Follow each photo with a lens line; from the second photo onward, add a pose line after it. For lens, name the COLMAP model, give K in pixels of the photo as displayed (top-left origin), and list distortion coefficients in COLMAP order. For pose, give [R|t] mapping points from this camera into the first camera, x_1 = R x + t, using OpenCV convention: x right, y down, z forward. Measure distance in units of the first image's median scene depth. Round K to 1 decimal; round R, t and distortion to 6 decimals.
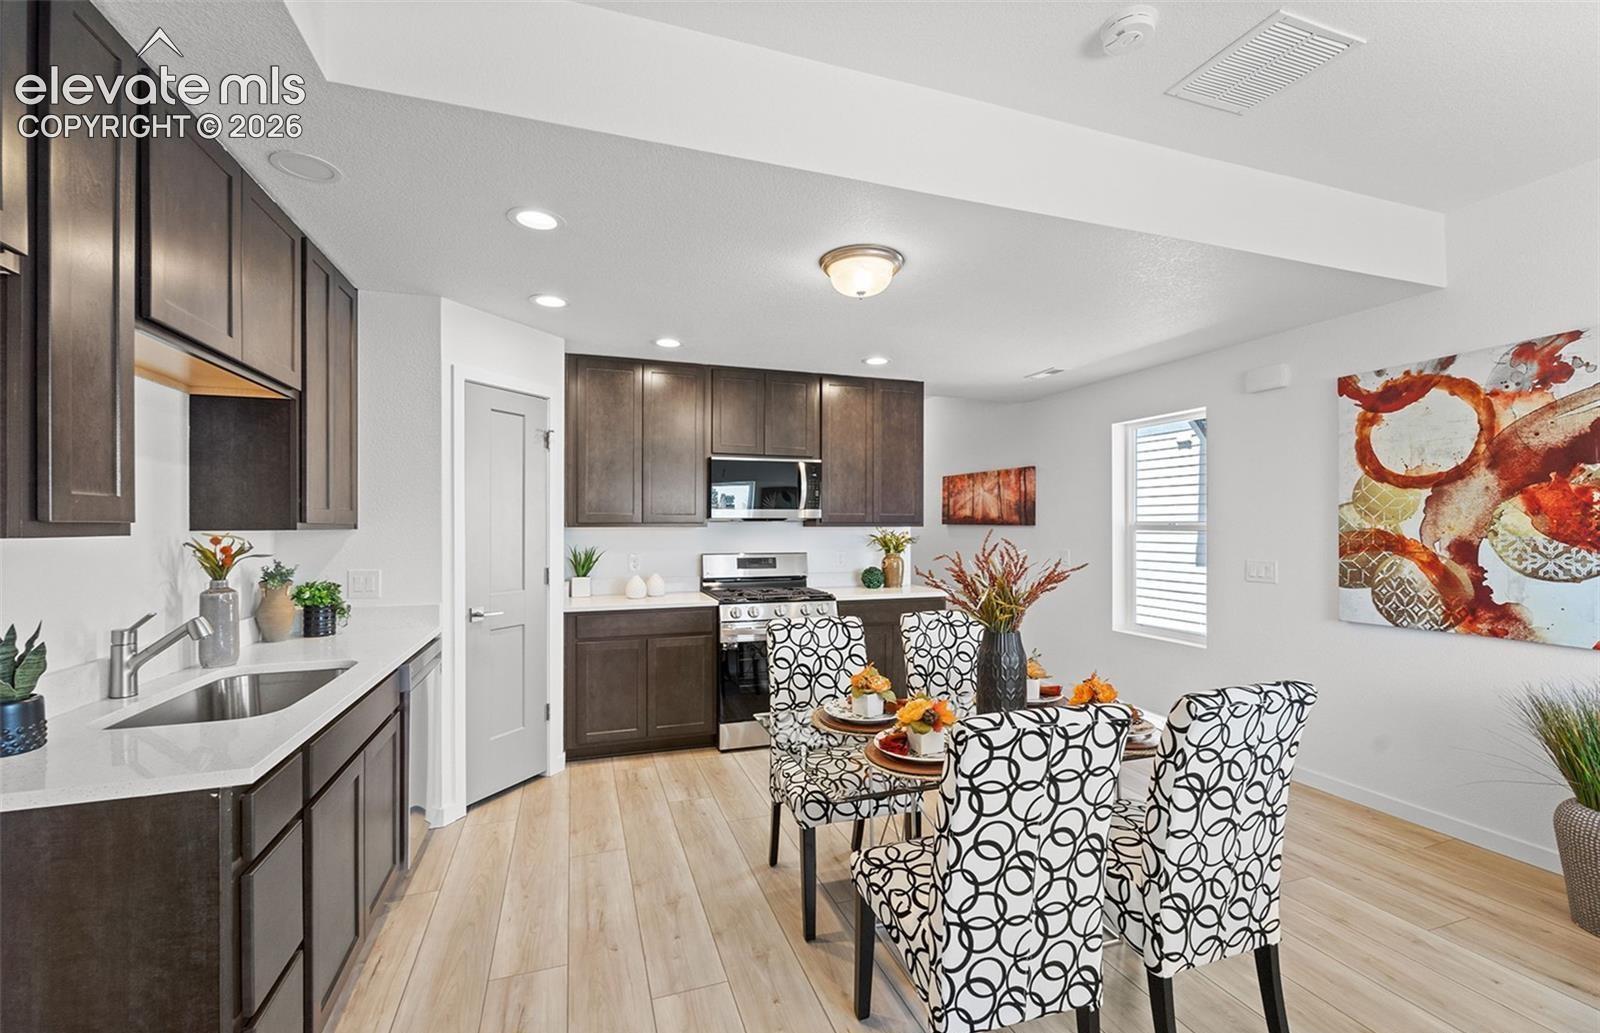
lens RADIAL K [[652.6, 0, 801.4], [0, 652.6, 524.9], [0, 0, 1]] dist [0.003492, -0.001812]
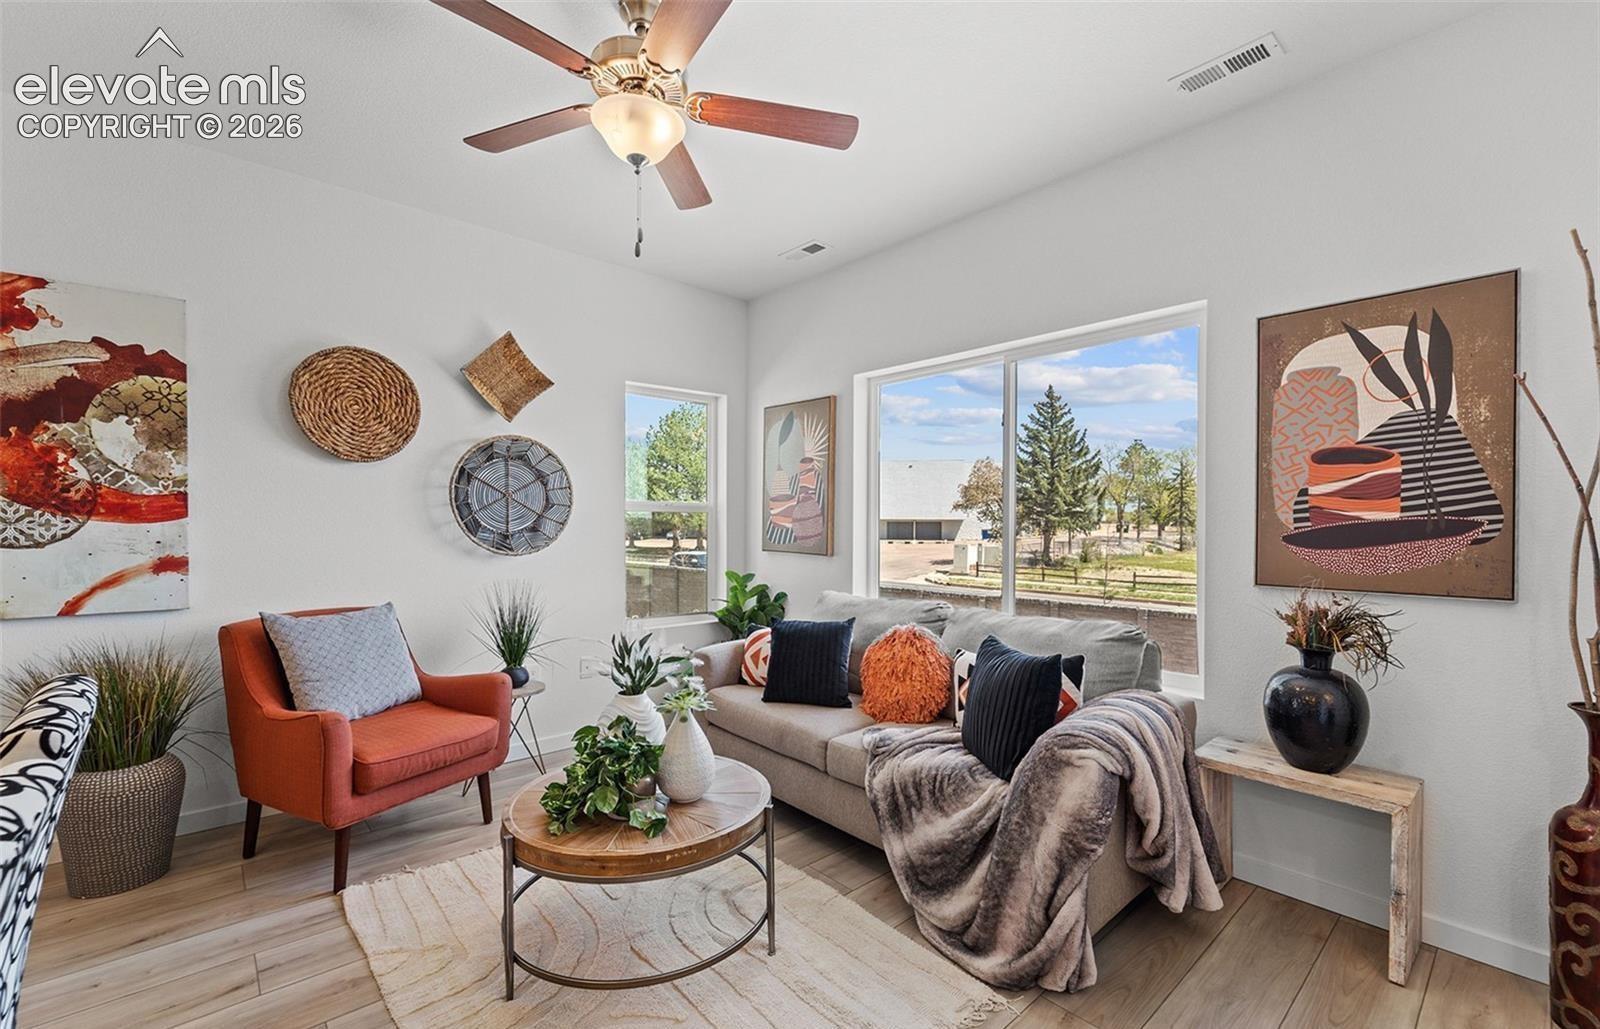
lens RADIAL K [[681.0, 0, 800.1], [0, 681.0, 525.7], [0, 0, 1]] dist [-0.001023, -0.000182]
pose [[-0.390499, -0.000962, 0.920603, -0.115384], [-0.005065, 0.999987, -0.001103, 0.043747], [-0.920589, -0.005093, -0.390499, 0.316446]]
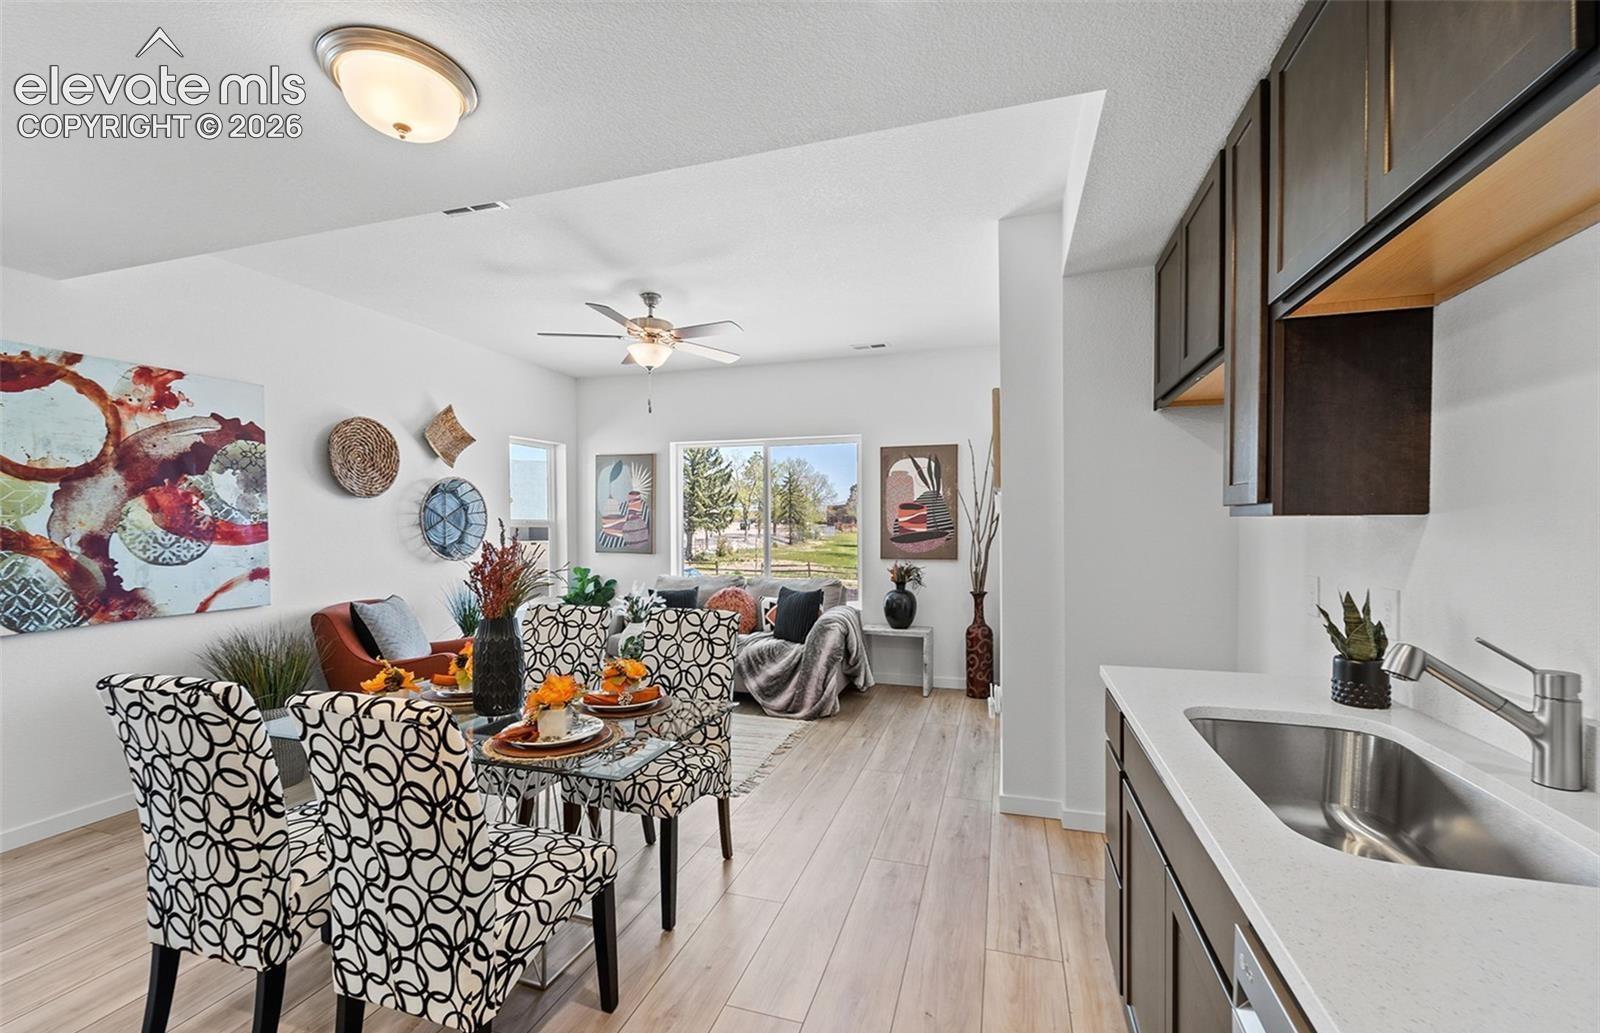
lens RADIAL K [[652.6, 0, 810.2], [0, 652.6, 534.3], [0, 0, 1]] dist [0.003492, -0.001812]
pose [[-0.811619, -0.002181, 0.584183, -0.501261], [0.006912, 0.999887, 0.013336, 0.015137], [-0.584146, 0.014862, -0.811512, 1.116741]]
